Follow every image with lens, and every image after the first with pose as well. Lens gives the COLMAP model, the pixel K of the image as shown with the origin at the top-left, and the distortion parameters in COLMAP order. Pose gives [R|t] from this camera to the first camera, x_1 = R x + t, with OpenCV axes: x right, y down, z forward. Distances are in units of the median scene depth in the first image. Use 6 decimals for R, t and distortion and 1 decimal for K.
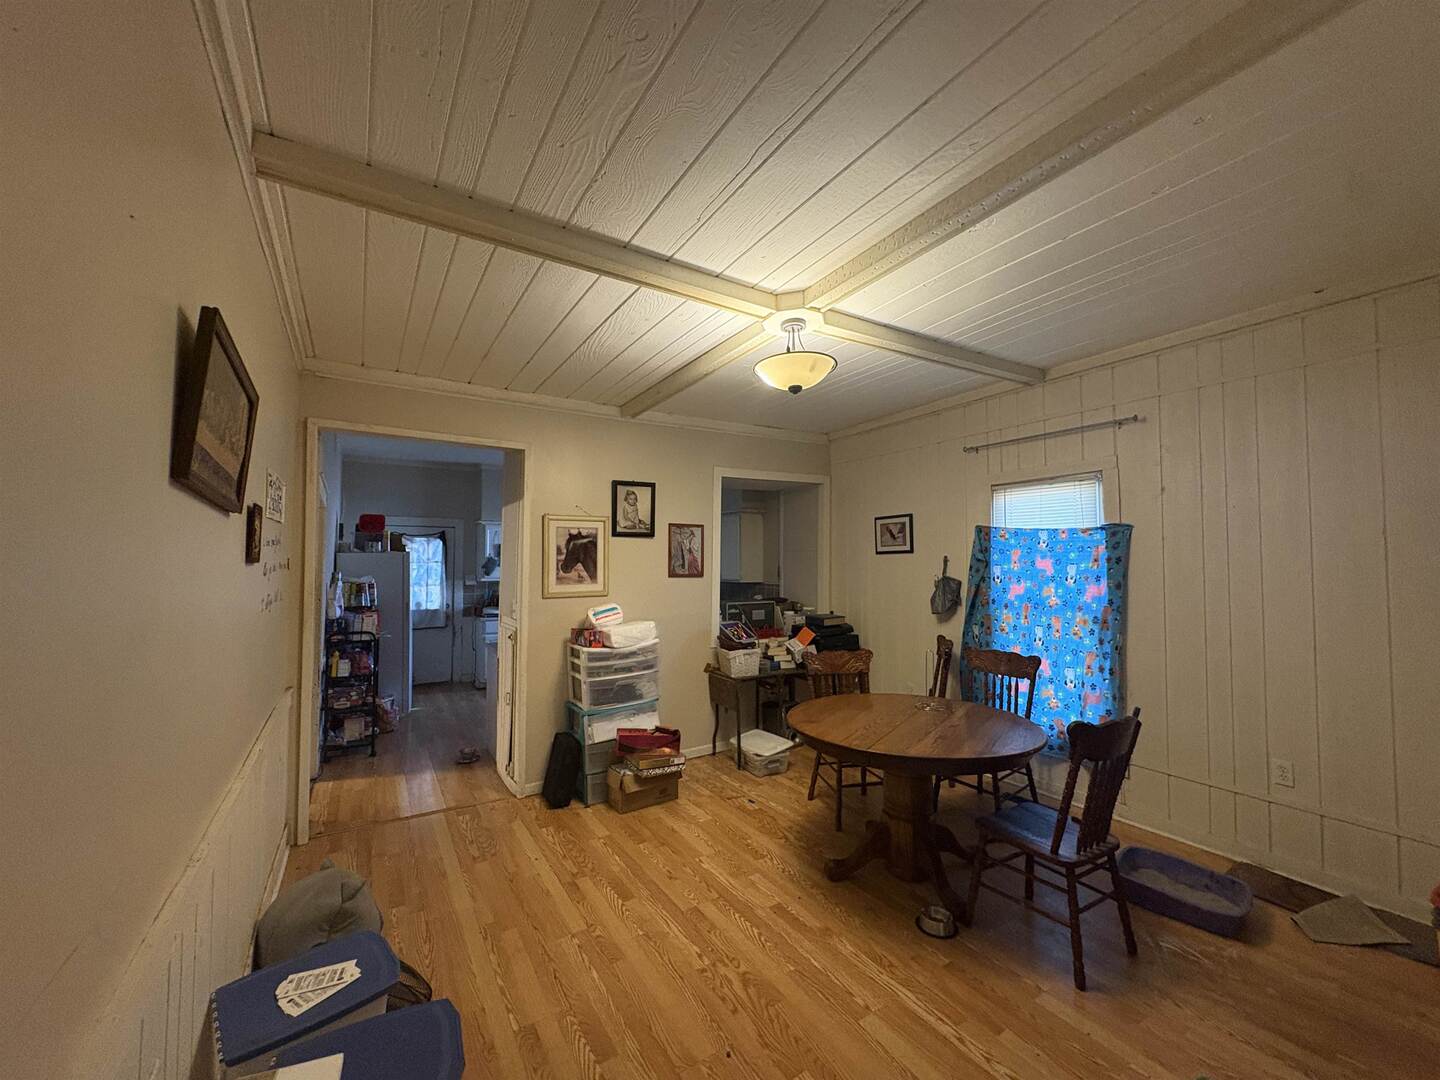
lens RADIAL K [[575.6, 0, 709.7], [0, 575.6, 541.4], [0, 0, 1]] dist [0.003672, -0.000024]
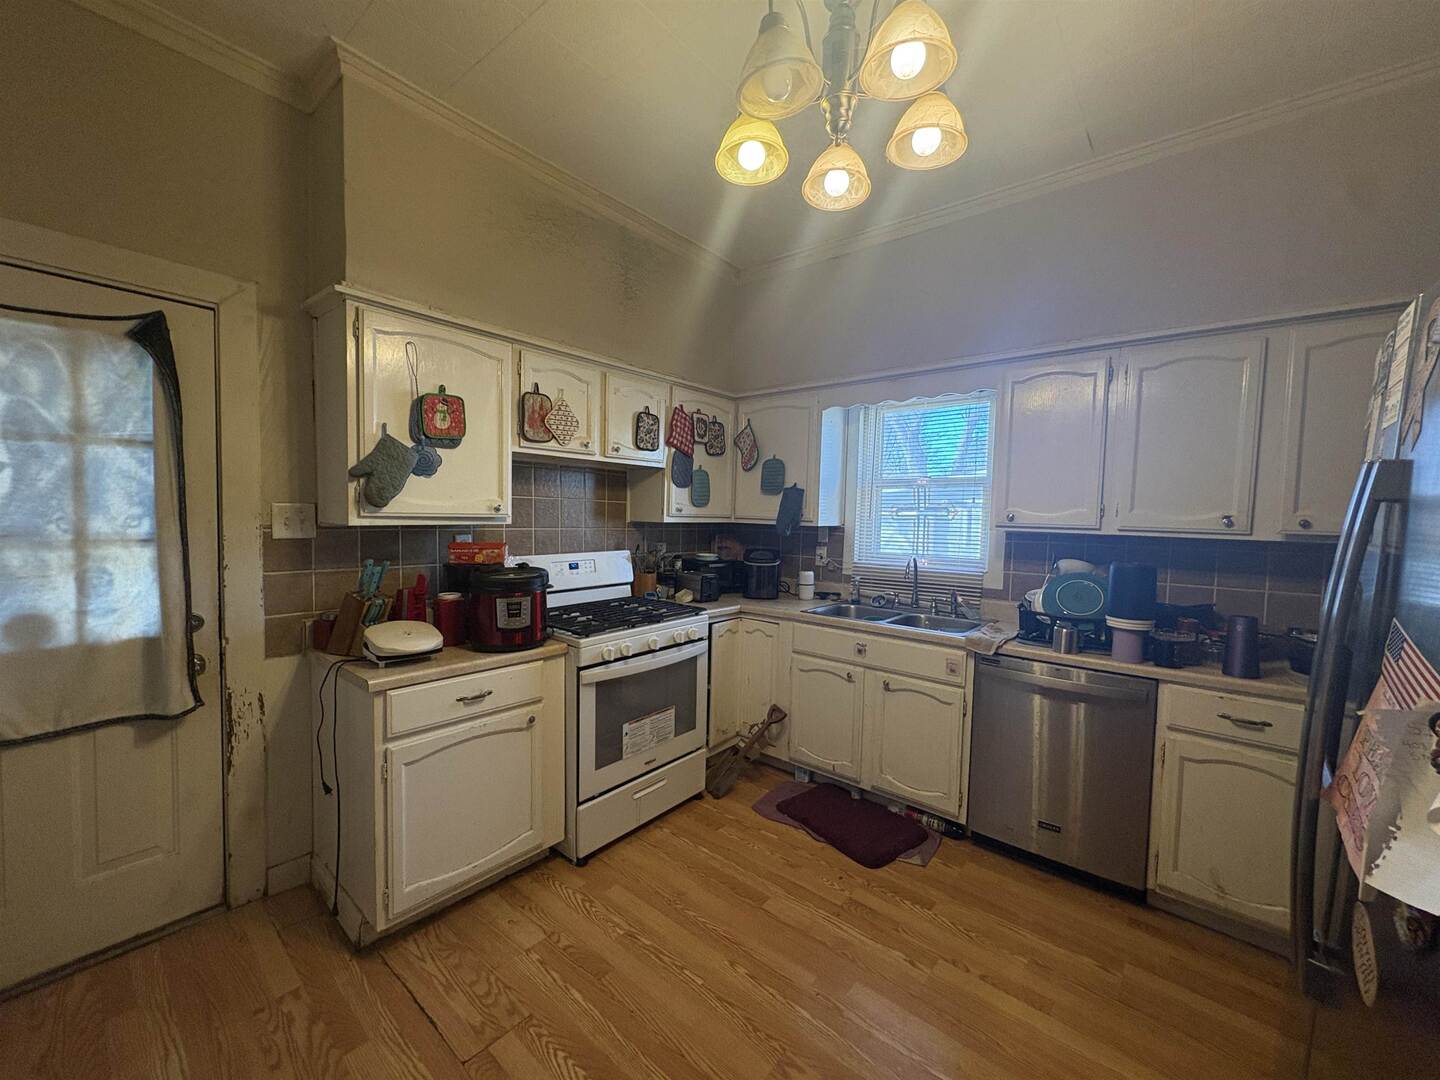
lens RADIAL K [[575.6, 0, 724.8], [0, 575.6, 544.5], [0, 0, 1]] dist [0.003672, -0.000024]
pose [[0.946154, 0.005766, 0.323666, -0.349455], [-0.036901, 0.995245, 0.090140, 0.051391], [-0.321607, -0.097230, 0.941868, 0.760985]]
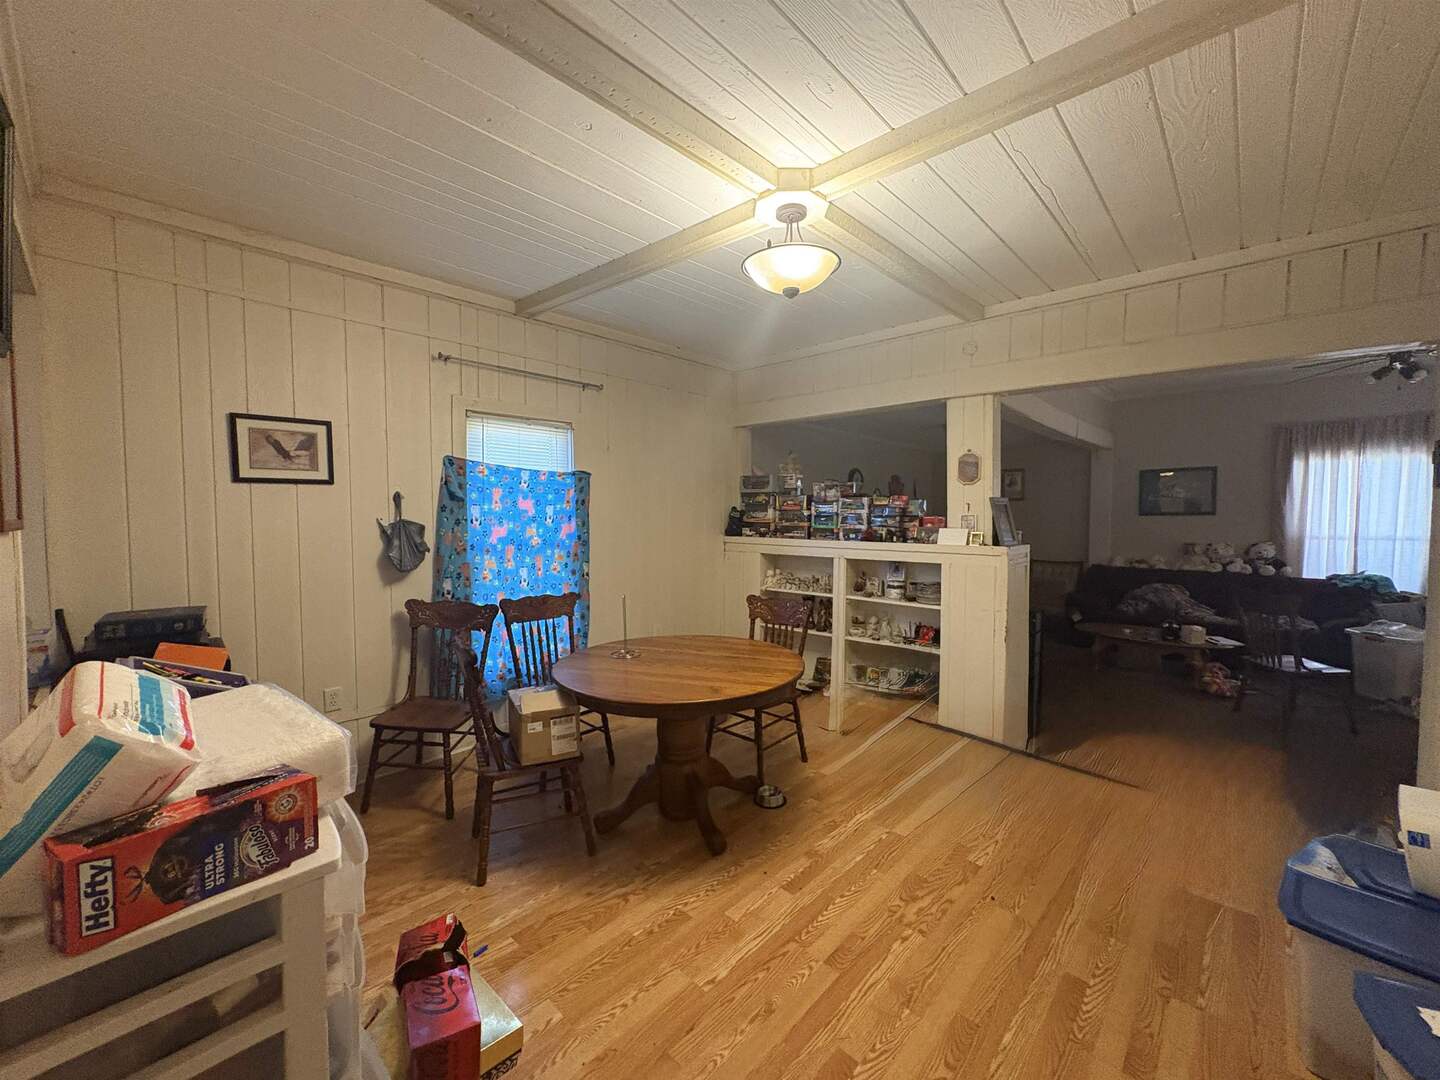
lens RADIAL K [[575.6, 0, 725.8], [0, 575.6, 541.8], [0, 0, 1]] dist [0.003672, -0.000024]
pose [[-0.271516, -0.049201, 0.961175, -0.474746], [-0.039608, 0.998418, 0.039919, 0.050660], [-0.961619, -0.027232, -0.273035, 0.943287]]
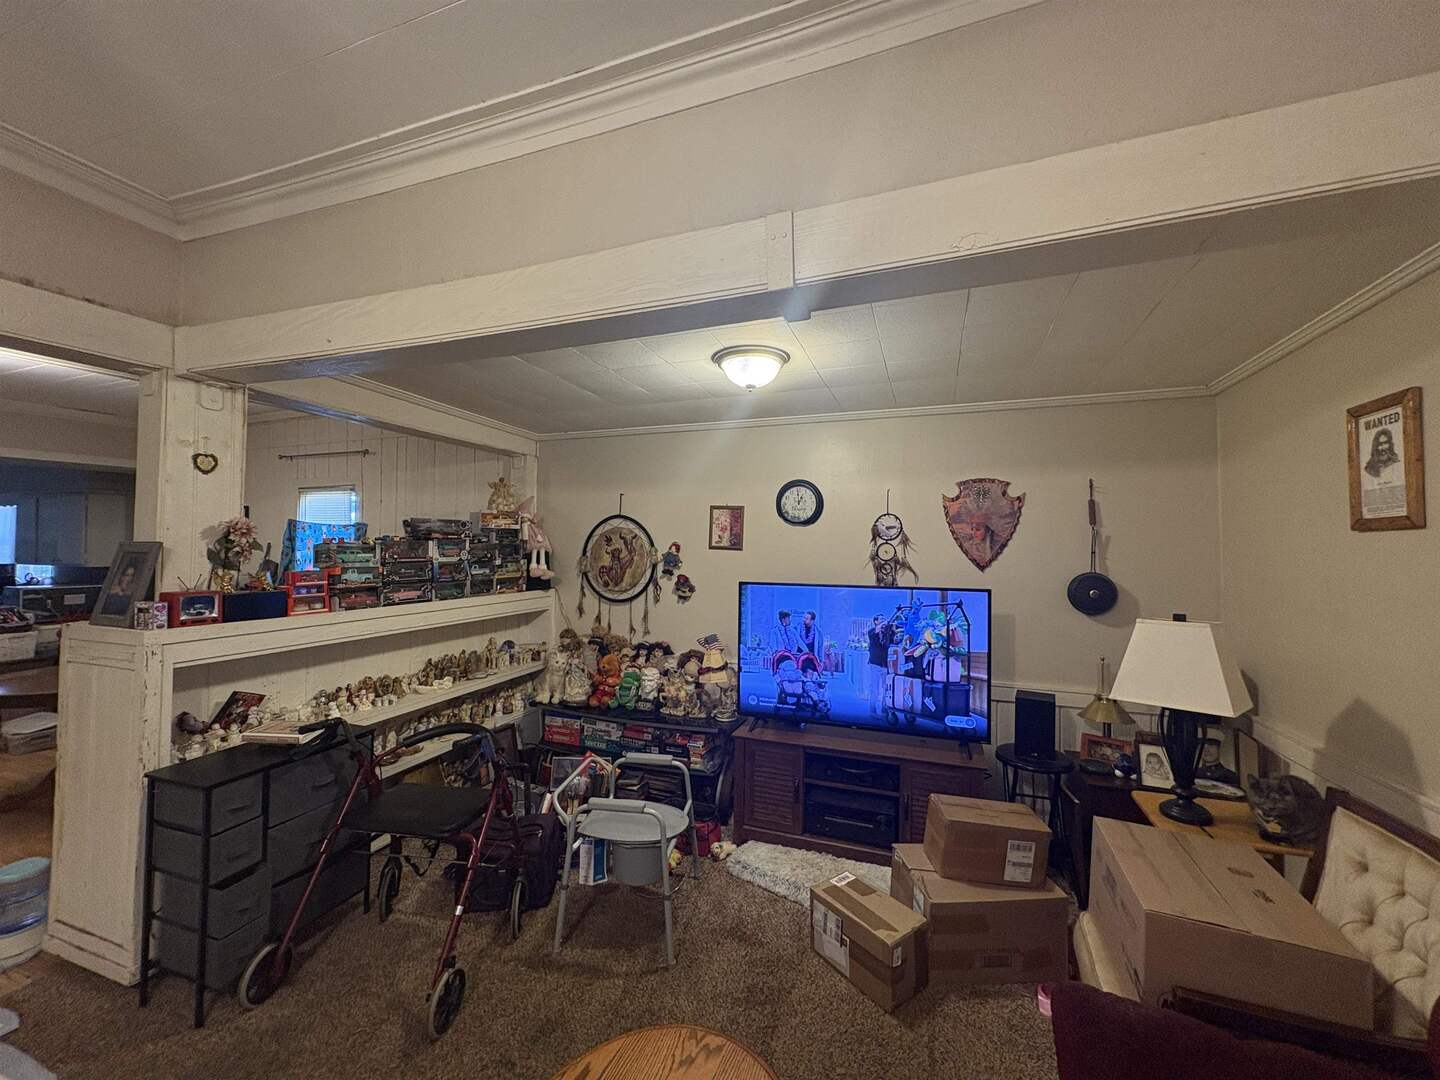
lens RADIAL K [[575.6, 0, 722.3], [0, 575.6, 542.0], [0, 0, 1]] dist [0.003672, -0.000024]
pose [[0.782746, 0.019411, 0.622039, 0.473374], [-0.035539, 0.999277, 0.013538, -0.030783], [-0.621326, -0.032704, 0.782869, -0.636091]]
